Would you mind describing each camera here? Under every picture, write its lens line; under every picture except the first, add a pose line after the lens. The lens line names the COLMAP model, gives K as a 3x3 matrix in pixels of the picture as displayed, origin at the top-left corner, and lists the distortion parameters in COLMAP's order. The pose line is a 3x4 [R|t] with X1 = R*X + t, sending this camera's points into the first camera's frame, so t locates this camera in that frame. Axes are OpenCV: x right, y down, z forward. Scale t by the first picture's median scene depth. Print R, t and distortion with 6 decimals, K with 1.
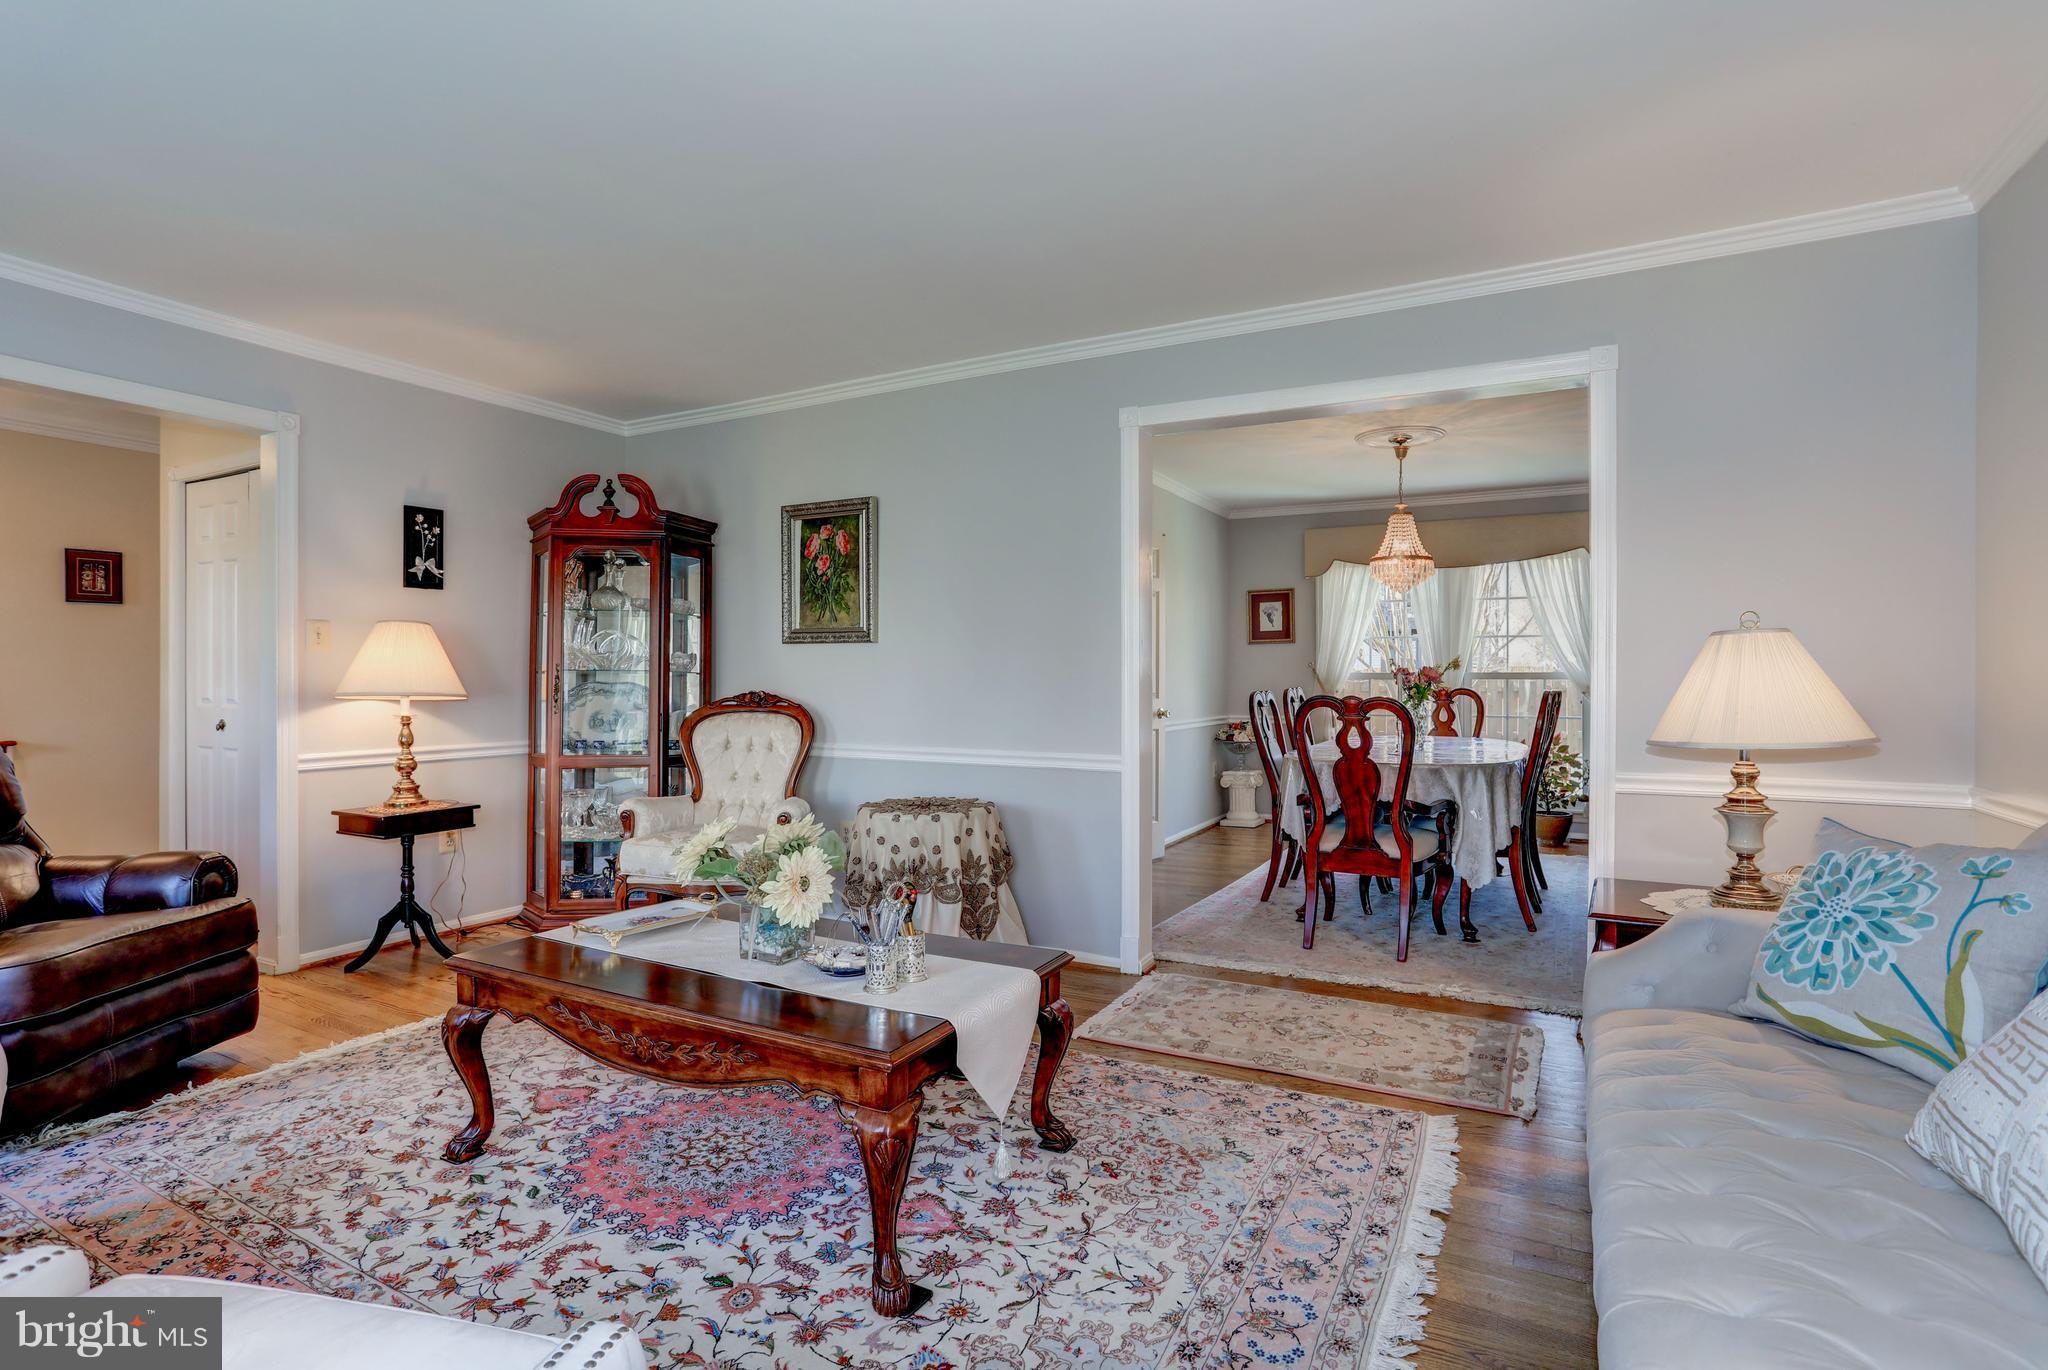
lens RADIAL K [[994.2, 0, 1025.7], [0, 994.2, 684.4], [0, 0, 1]] dist [-0.016808, 0.004590]
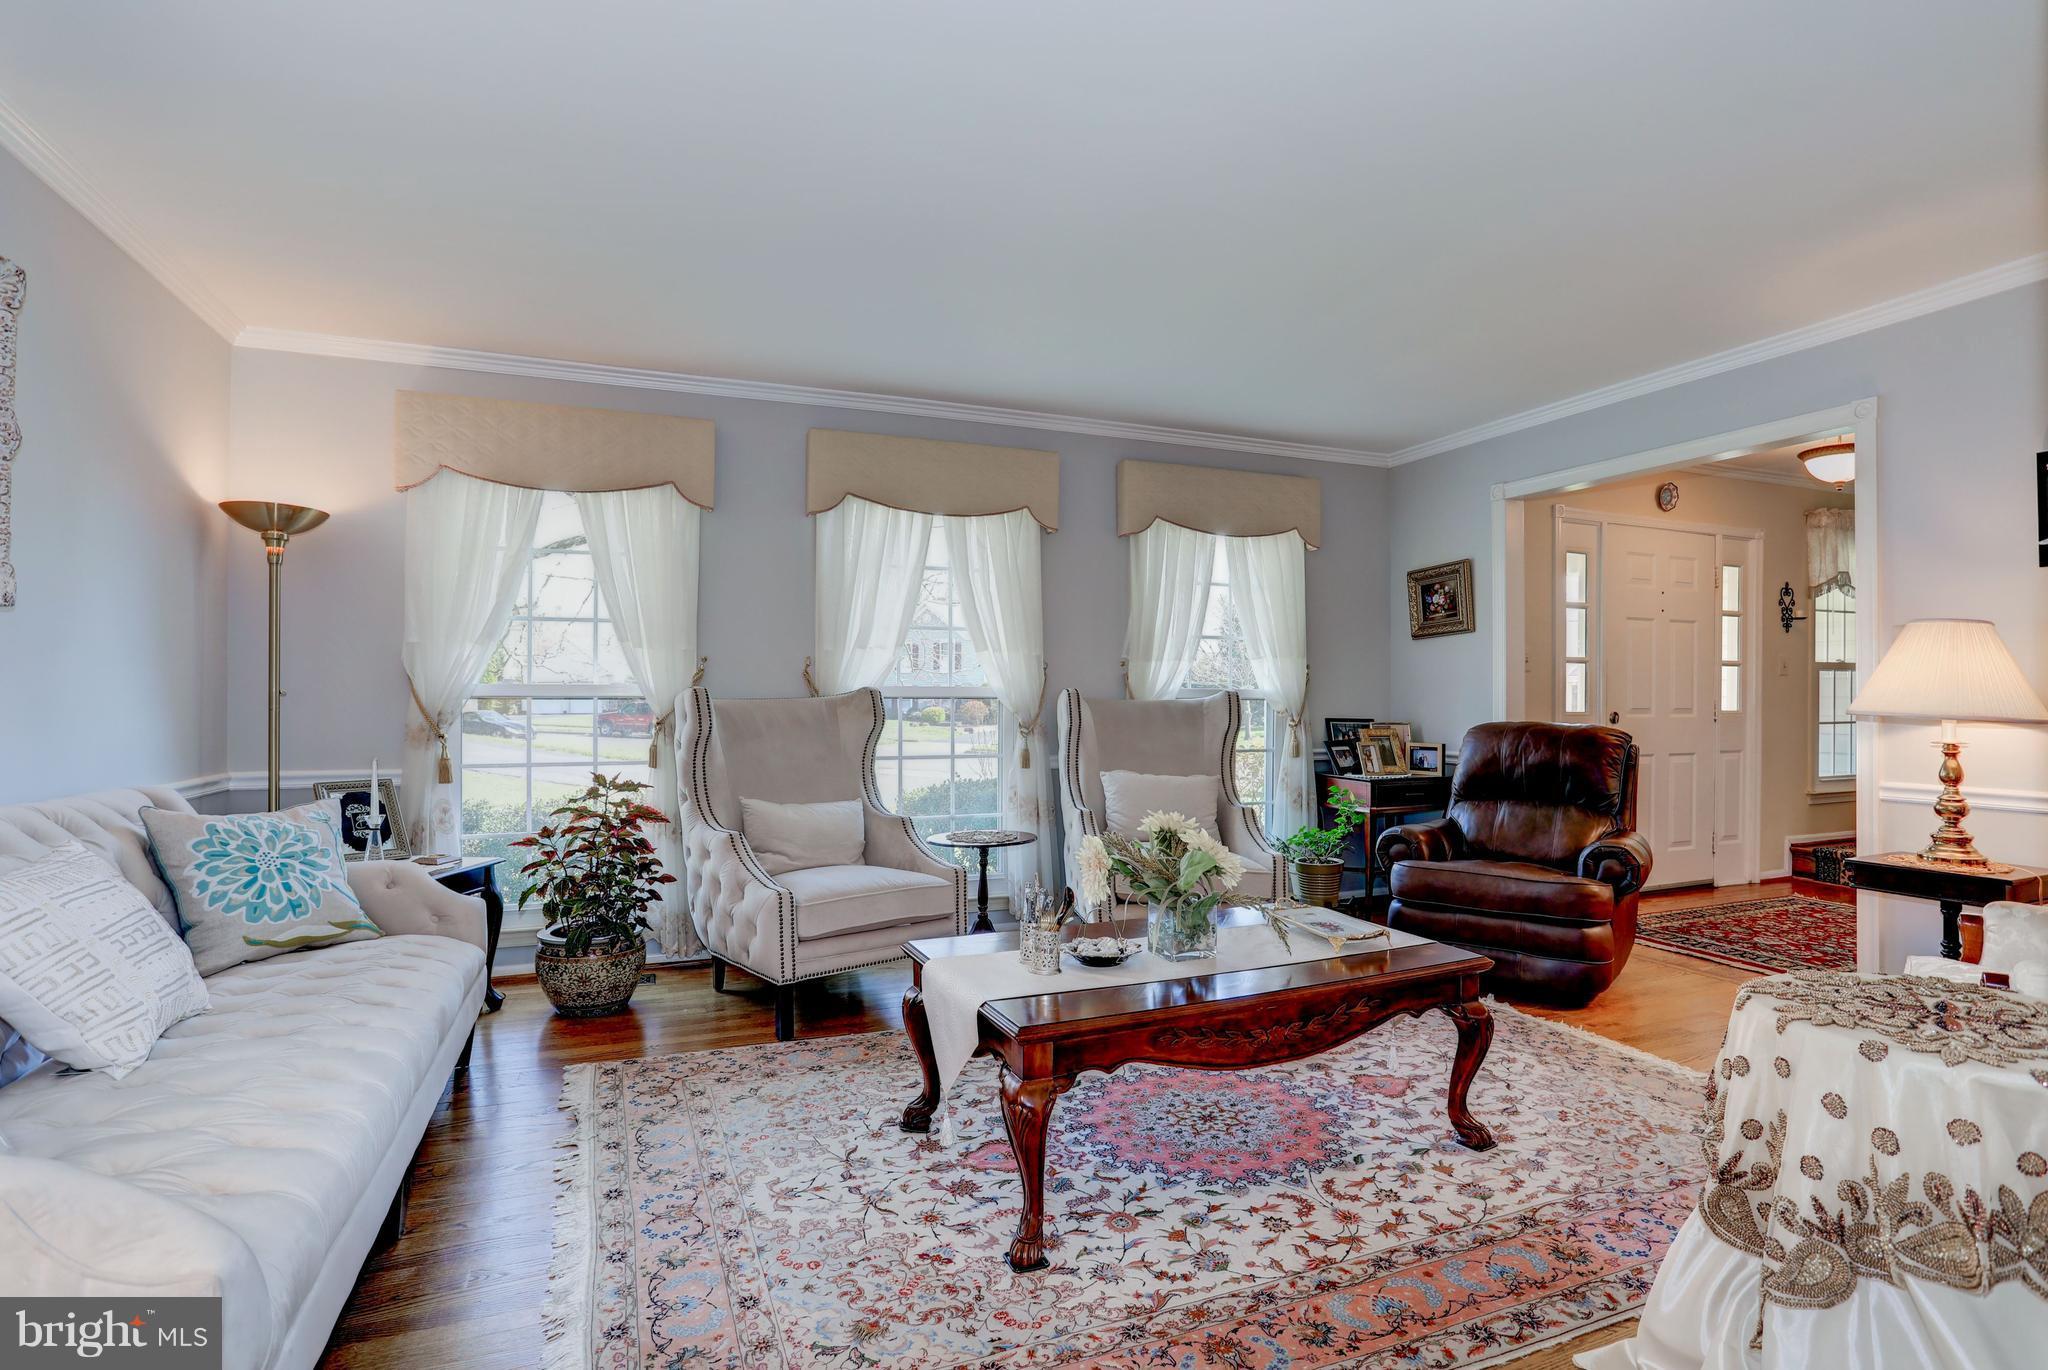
lens RADIAL K [[994.2, 0, 1033.2], [0, 994.2, 696.6], [0, 0, 1]] dist [-0.016808, 0.004590]
pose [[-0.625019, -0.002114, -0.780606, 0.409516], [-0.006689, 0.999974, 0.002648, -0.001774], [0.780581, 0.006877, -0.625017, 0.929185]]
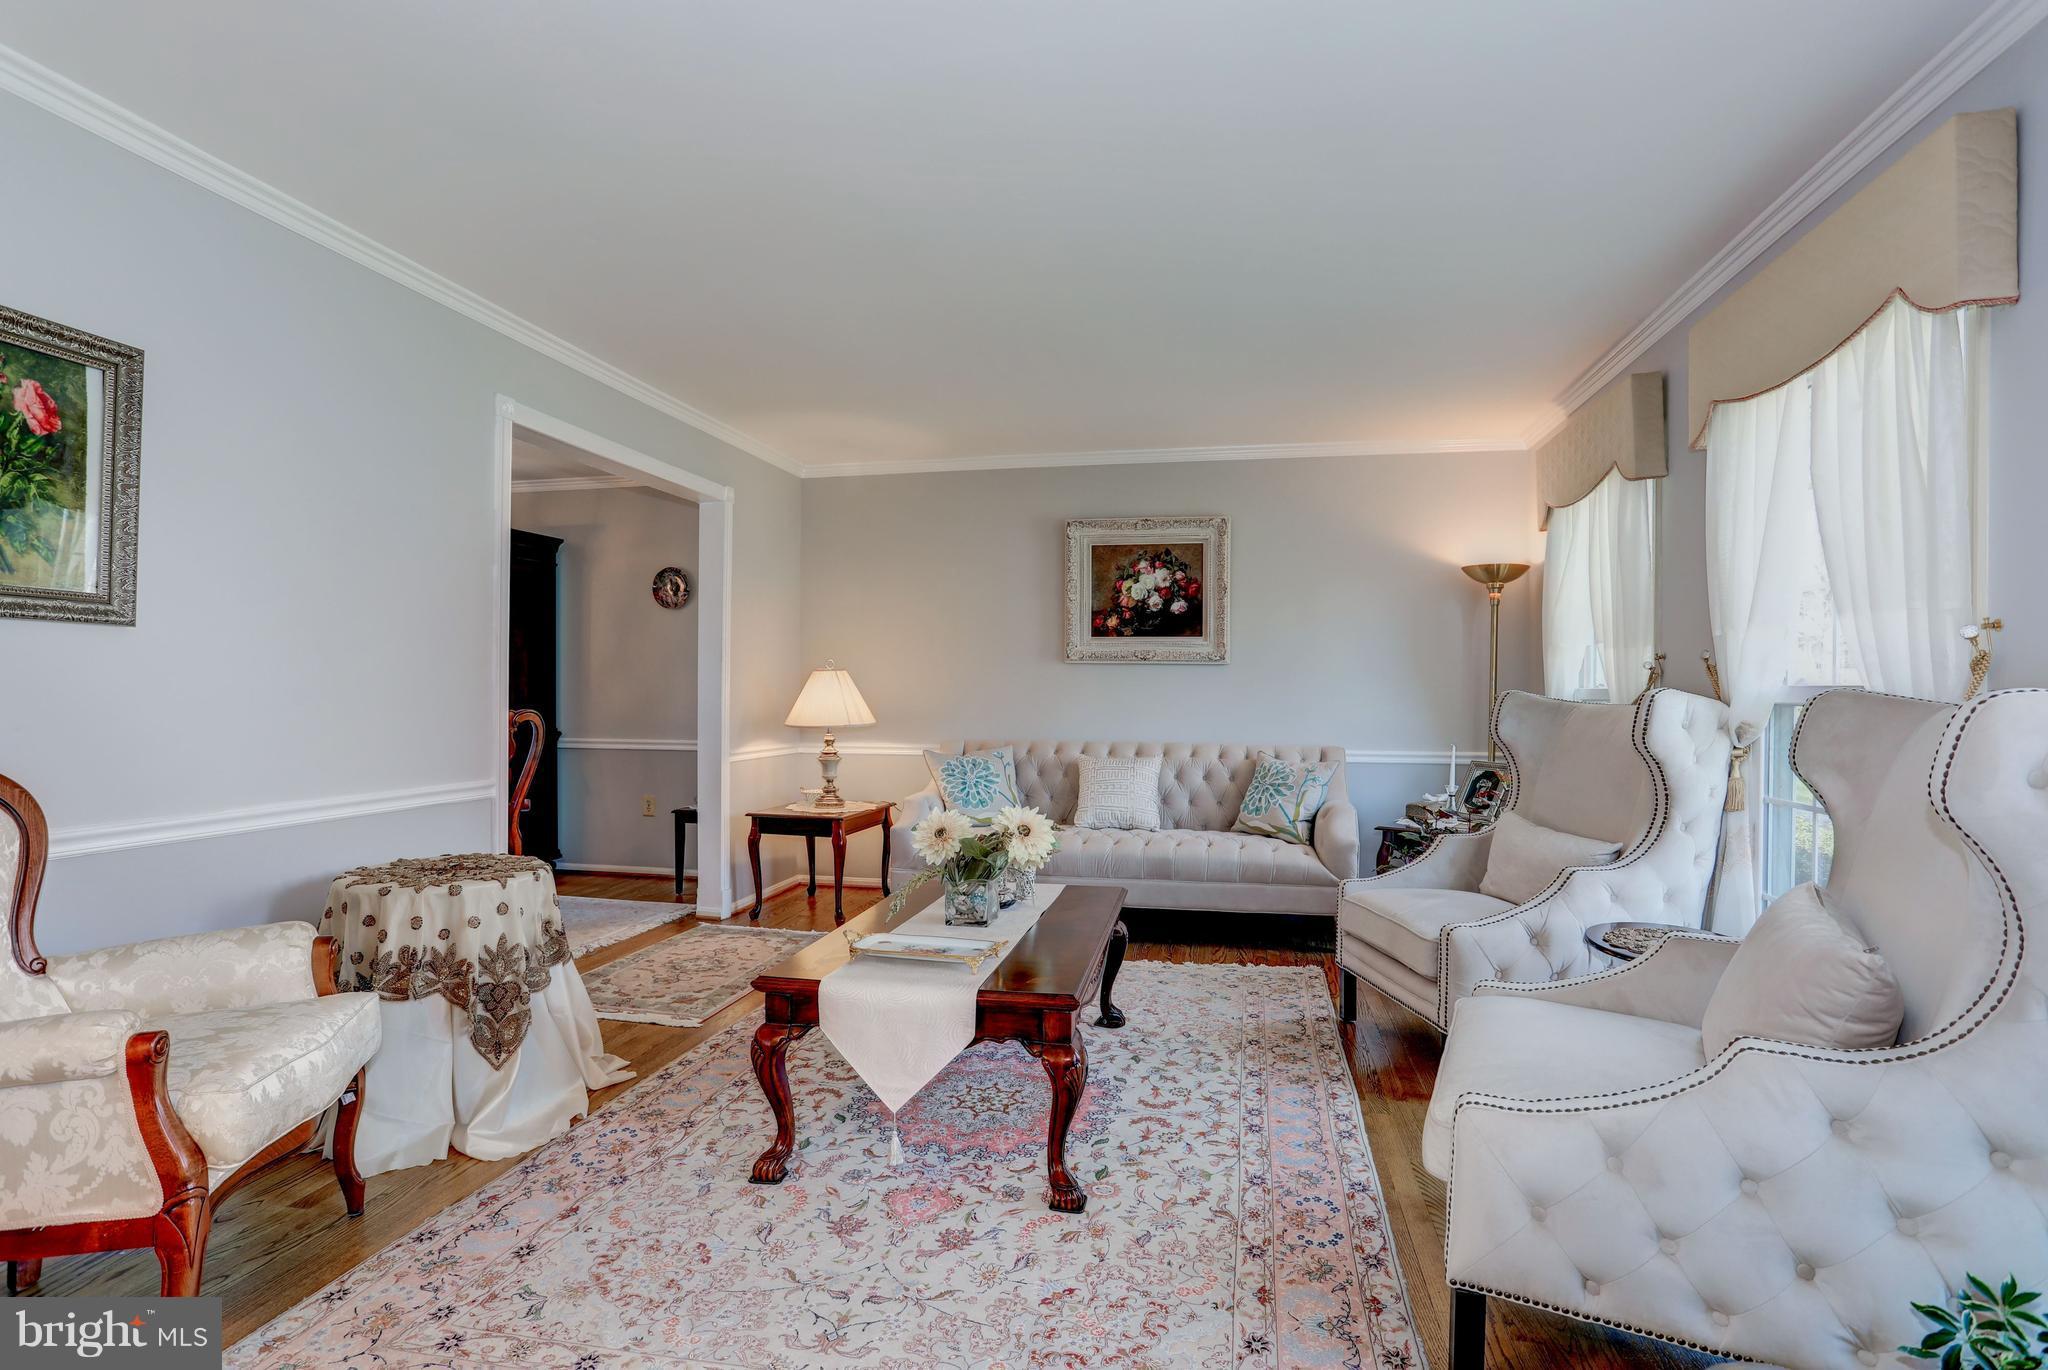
lens RADIAL K [[994.2, 0, 1024.9], [0, 994.2, 691.5], [0, 0, 1]] dist [-0.016808, 0.004590]
pose [[-0.290478, 0.000324, 0.956882, -0.872028], [0.003328, 0.999994, 0.000672, -0.007328], [-0.956876, 0.003380, -0.290477, 0.782393]]
